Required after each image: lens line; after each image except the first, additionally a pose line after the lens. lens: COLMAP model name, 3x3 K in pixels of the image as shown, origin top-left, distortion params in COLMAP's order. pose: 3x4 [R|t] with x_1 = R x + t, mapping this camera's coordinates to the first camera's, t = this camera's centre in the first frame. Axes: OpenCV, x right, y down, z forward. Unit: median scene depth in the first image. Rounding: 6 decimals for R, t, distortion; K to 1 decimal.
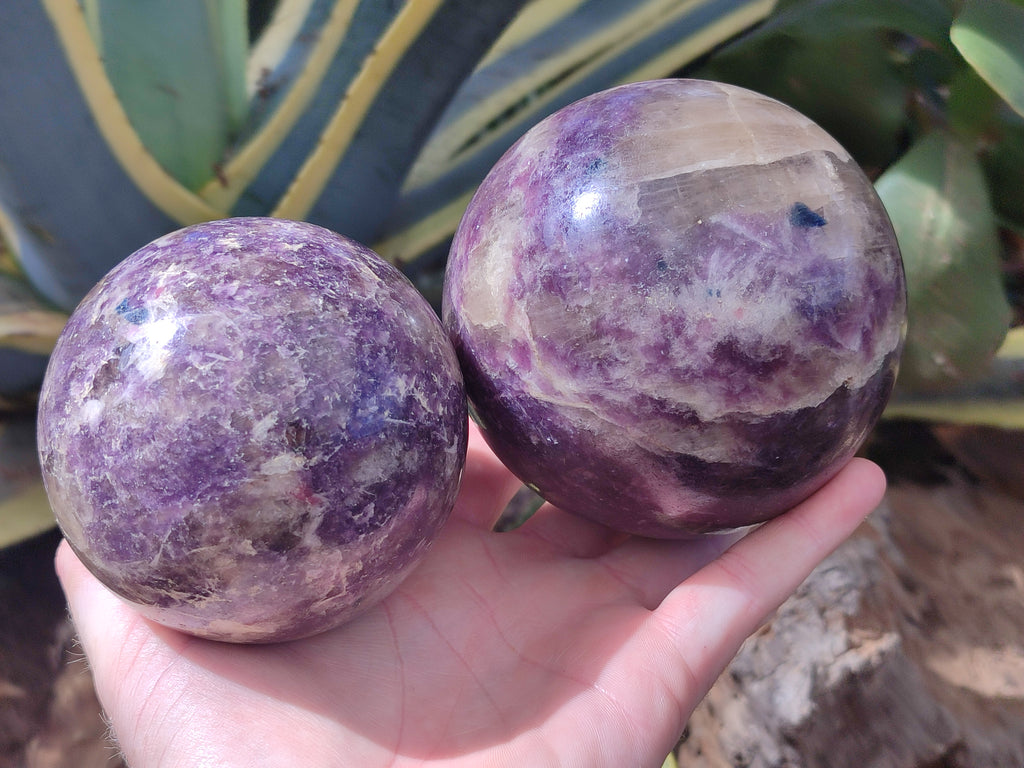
lens RADIAL K [[1543.8, 0, 500.3], [0, 1543.8, 384.9], [0, 0, 1]] dist [0.385281, -2.206904]
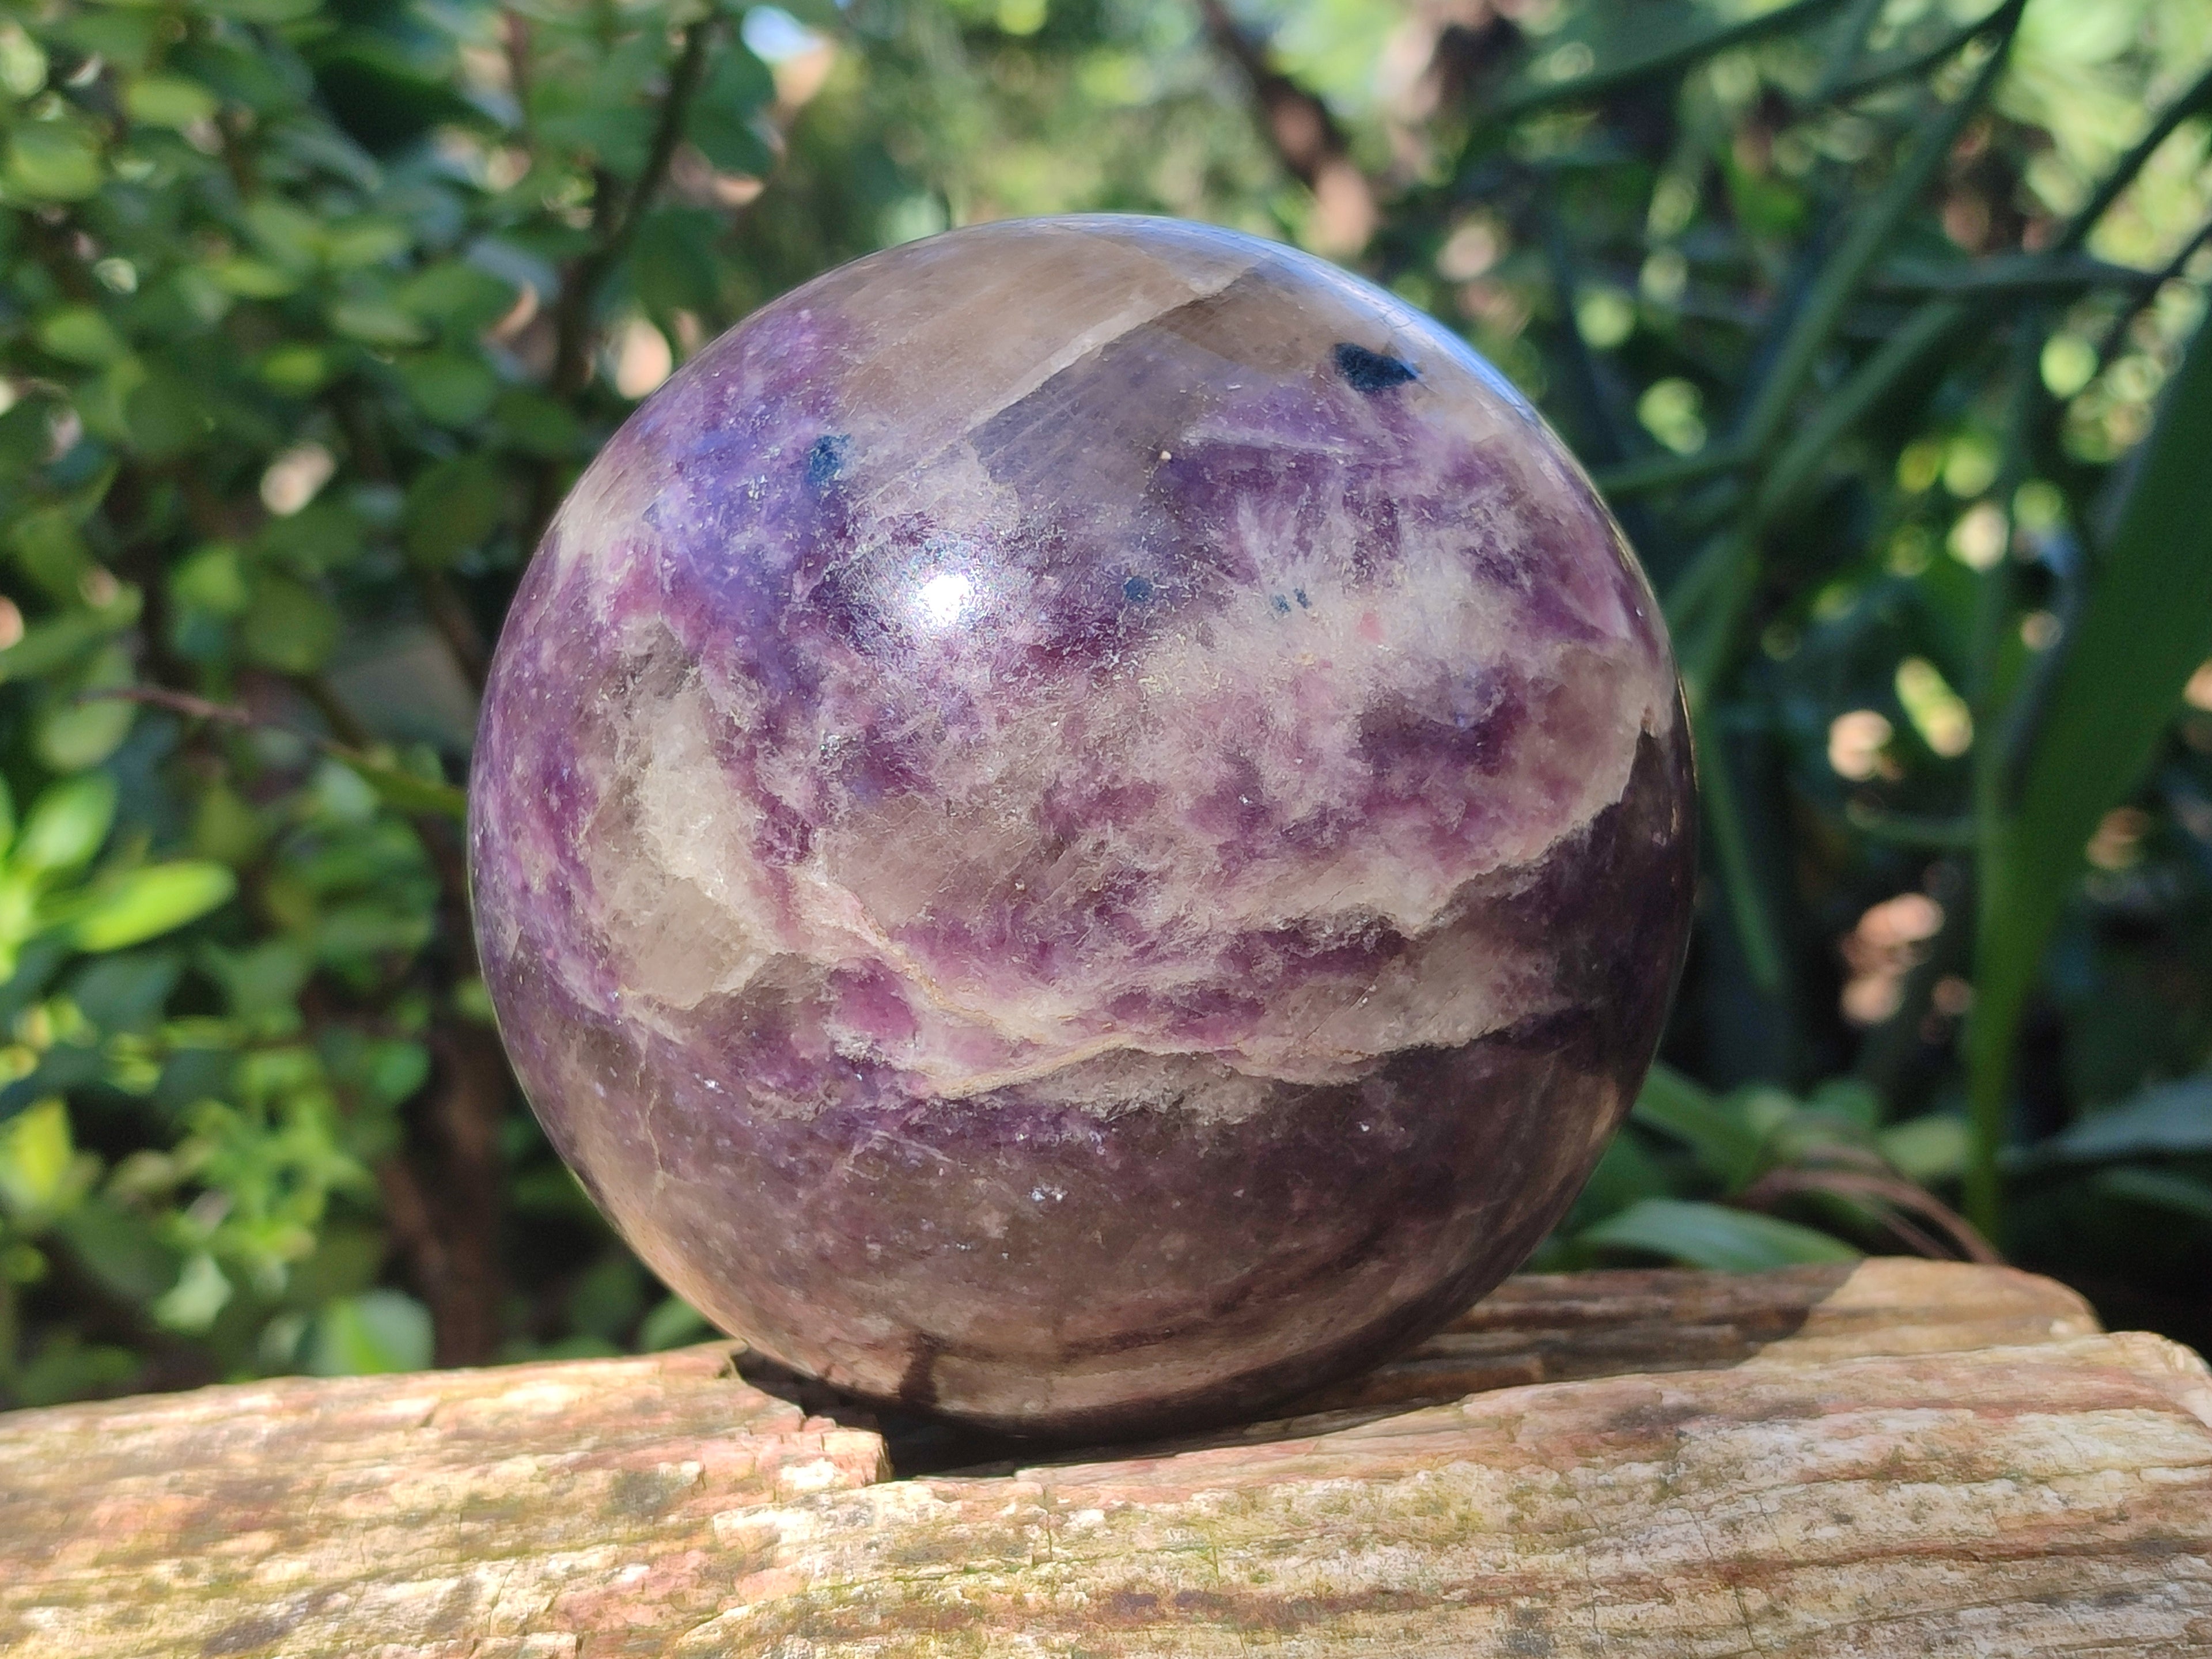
lens RADIAL K [[3334.8, 0, 1080.7], [0, 3334.8, 831.4], [0, 0, 1]] dist [0.385281, -2.206904]
pose [[0.853349, -0.388720, 0.347408, -0.200361], [0.457010, 0.878425, -0.139683, 0.076267], [-0.250875, 0.277967, 0.927252, 0.282576]]
